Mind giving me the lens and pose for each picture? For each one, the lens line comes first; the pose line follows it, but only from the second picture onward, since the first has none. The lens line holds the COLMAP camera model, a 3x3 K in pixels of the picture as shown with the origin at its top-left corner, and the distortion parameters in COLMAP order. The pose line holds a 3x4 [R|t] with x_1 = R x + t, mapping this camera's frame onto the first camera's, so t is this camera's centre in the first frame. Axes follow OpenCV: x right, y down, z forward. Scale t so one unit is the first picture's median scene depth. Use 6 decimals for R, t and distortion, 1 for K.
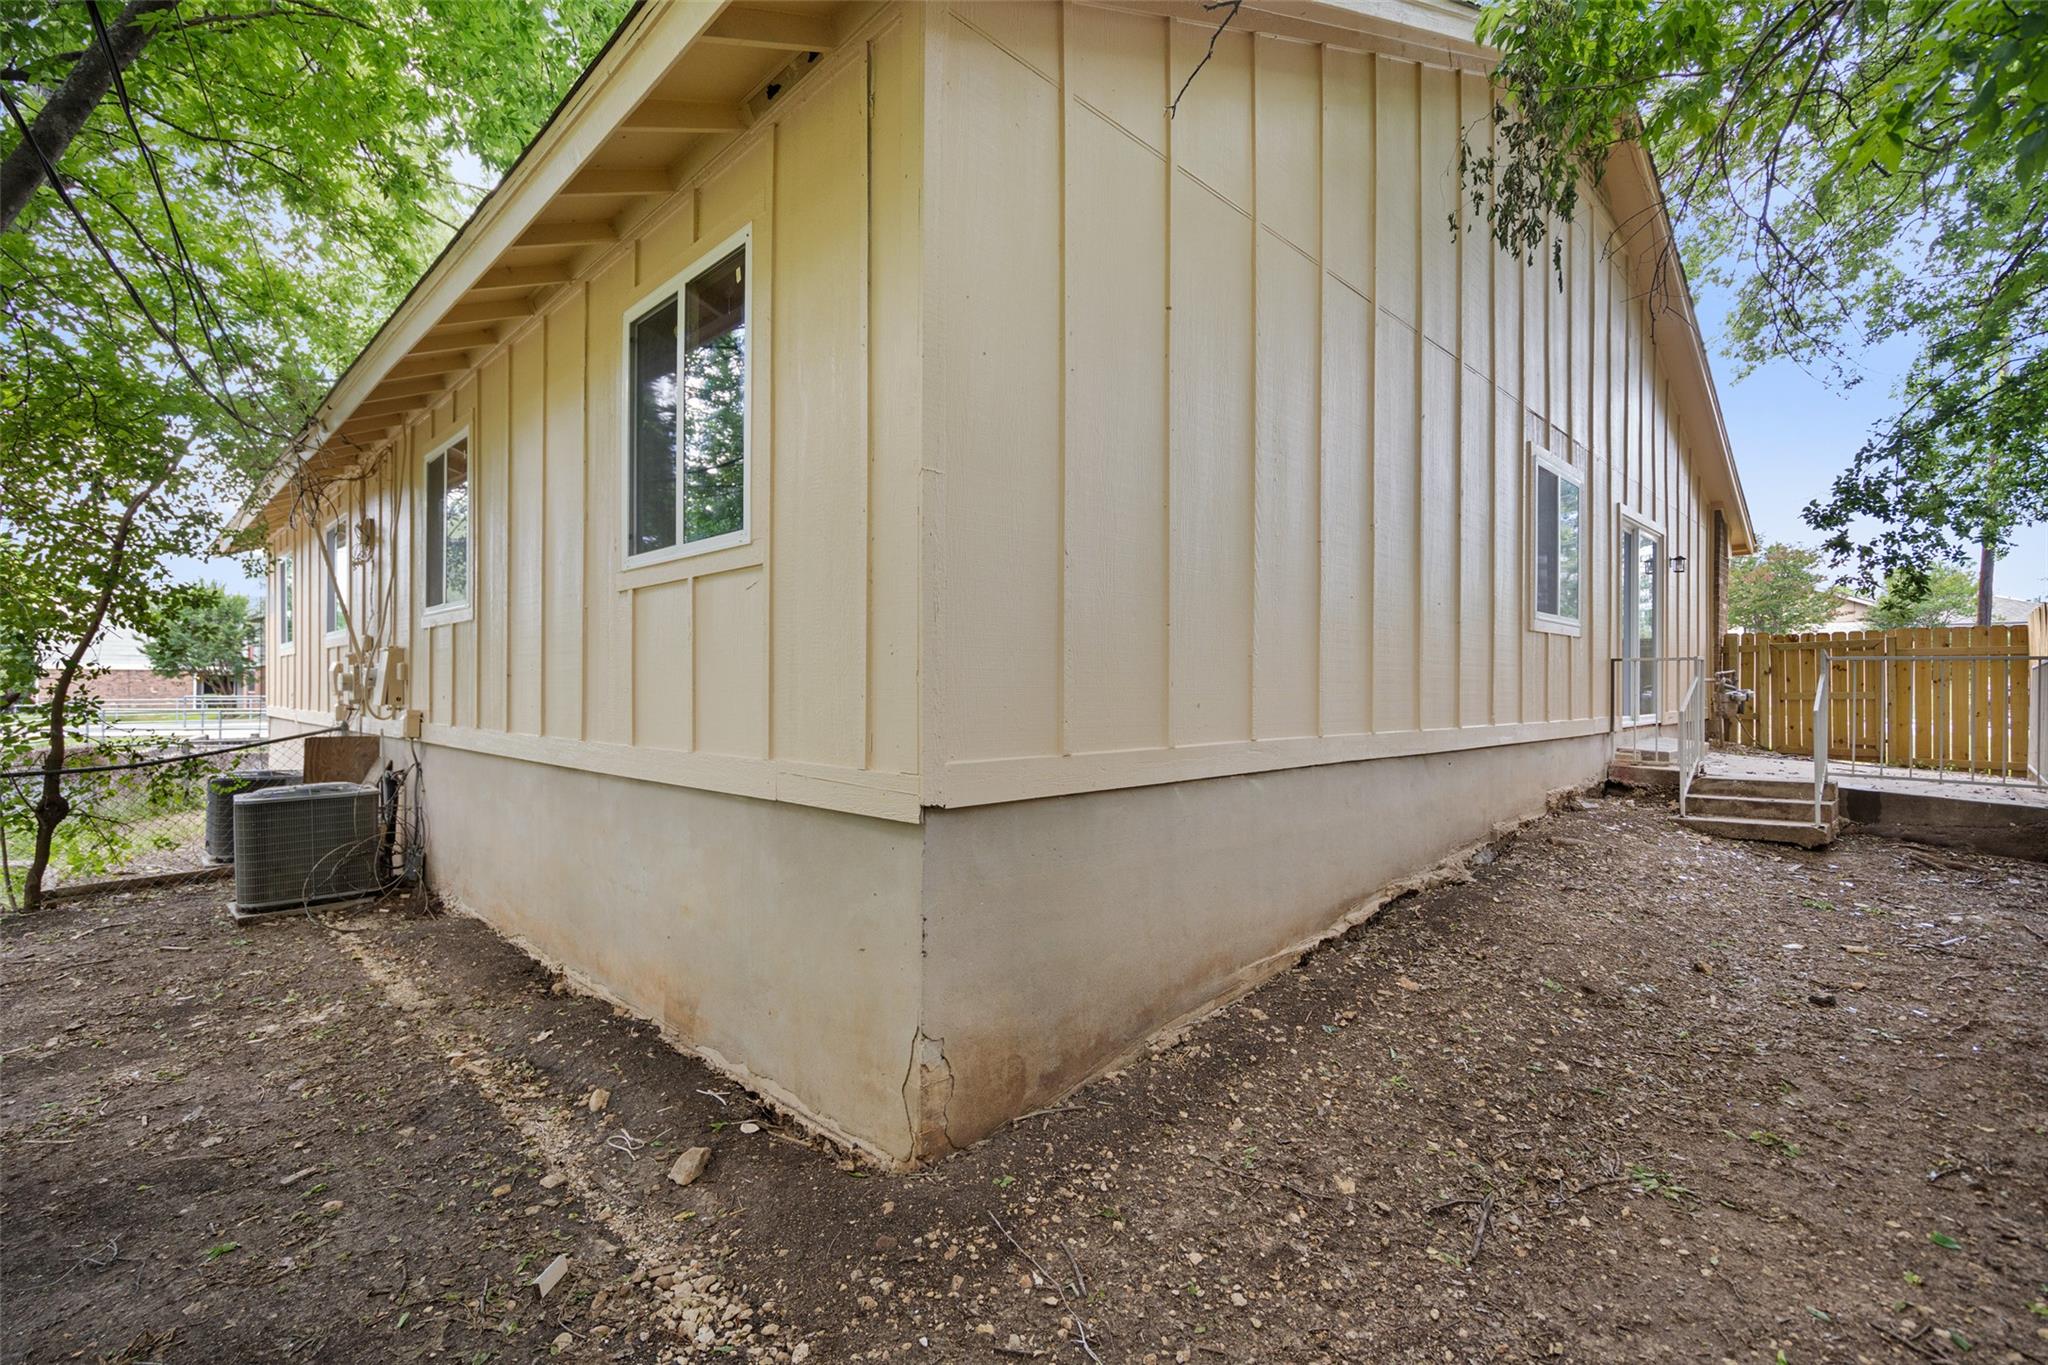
lens RADIAL K [[931.2, 0, 1013.7], [0, 931.2, 688.3], [0, 0, 1]] dist [0.001426, 0.000023]
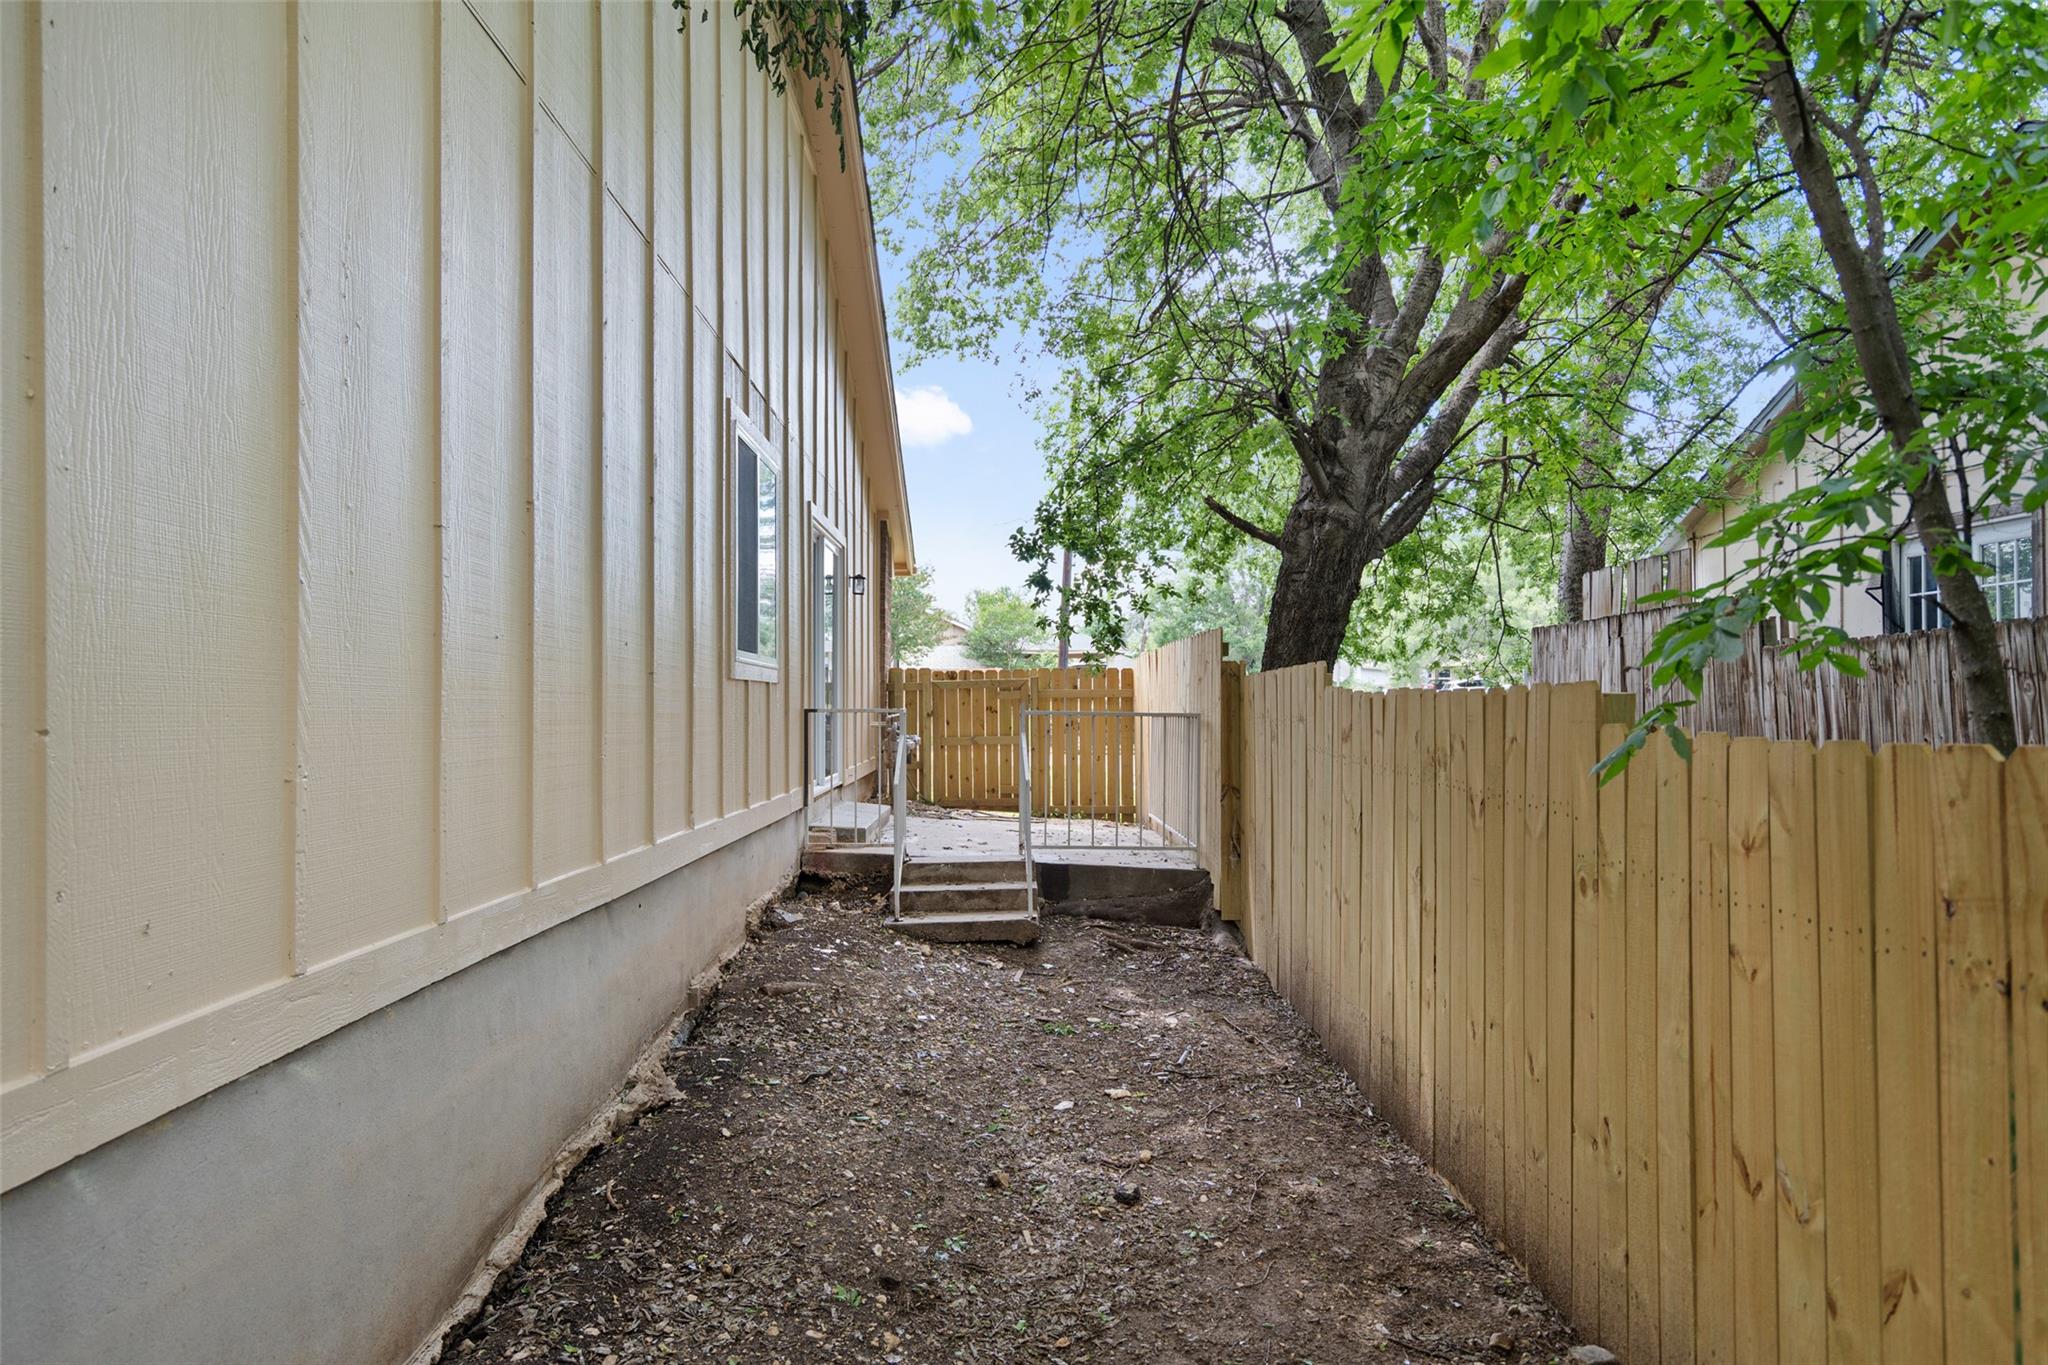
lens RADIAL K [[1239.5, 0, 1018.4], [0, 1239.5, 700.7], [0, 0, 1]] dist [0.002606, 0.003136]
pose [[0.686097, -0.004595, 0.727496, 0.044309], [0.006599, 0.999978, 0.000093, -0.045409], [-0.727480, 0.004737, 0.686112, 0.235098]]
